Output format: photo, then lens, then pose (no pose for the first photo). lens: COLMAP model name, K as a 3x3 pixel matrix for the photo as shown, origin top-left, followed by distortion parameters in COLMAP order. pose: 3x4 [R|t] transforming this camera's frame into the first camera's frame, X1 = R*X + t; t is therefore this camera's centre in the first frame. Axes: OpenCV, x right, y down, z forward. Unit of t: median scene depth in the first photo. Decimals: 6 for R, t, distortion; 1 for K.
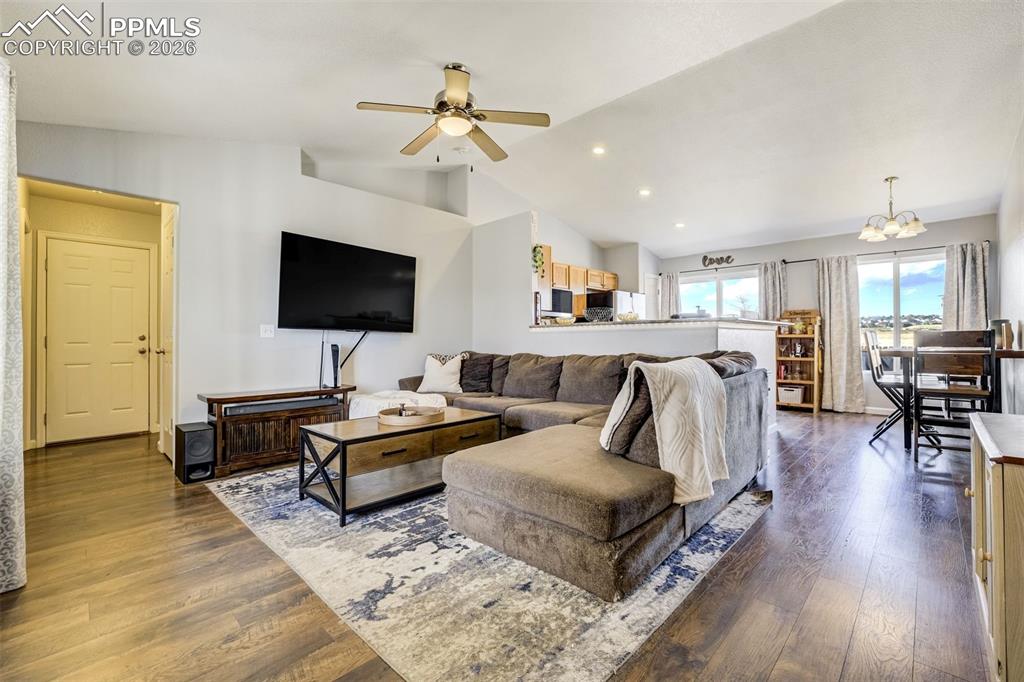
lens RADIAL K [[436.1, 0, 510.5], [0, 436.1, 339.0], [0, 0, 1]] dist [-0.029214, 0.008240]
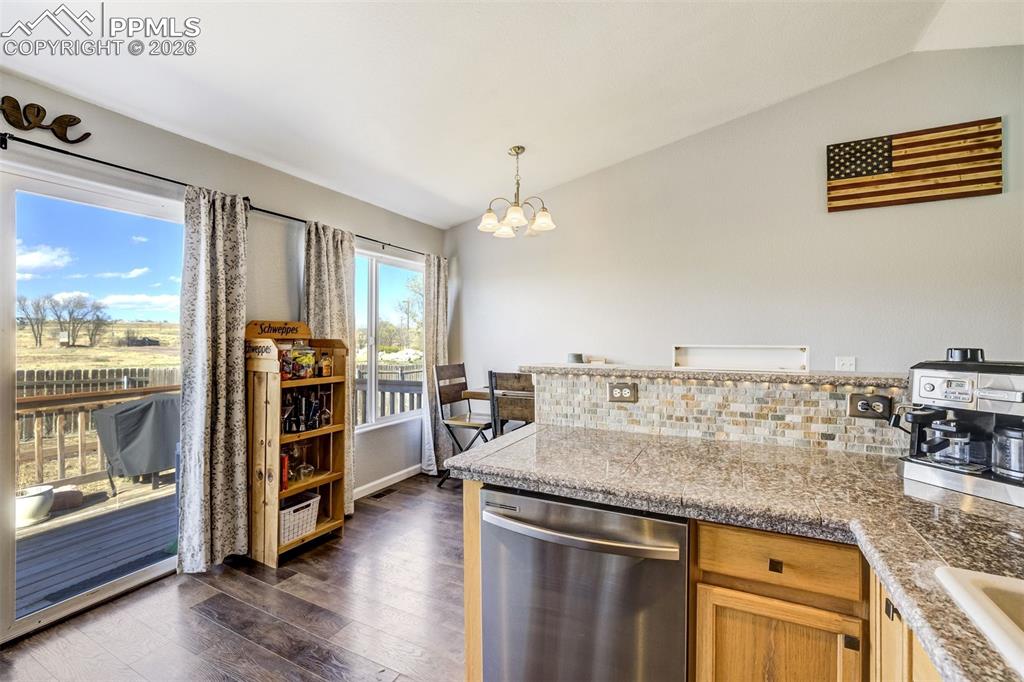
lens RADIAL K [[436.1, 0, 520.2], [0, 436.1, 339.1], [0, 0, 1]] dist [-0.029214, 0.008240]
pose [[-0.309821, 0.001114, 0.950794, 0.169780], [0.002679, 0.999996, -0.000299, -0.050949], [-0.950791, 0.002454, -0.309822, 0.945407]]
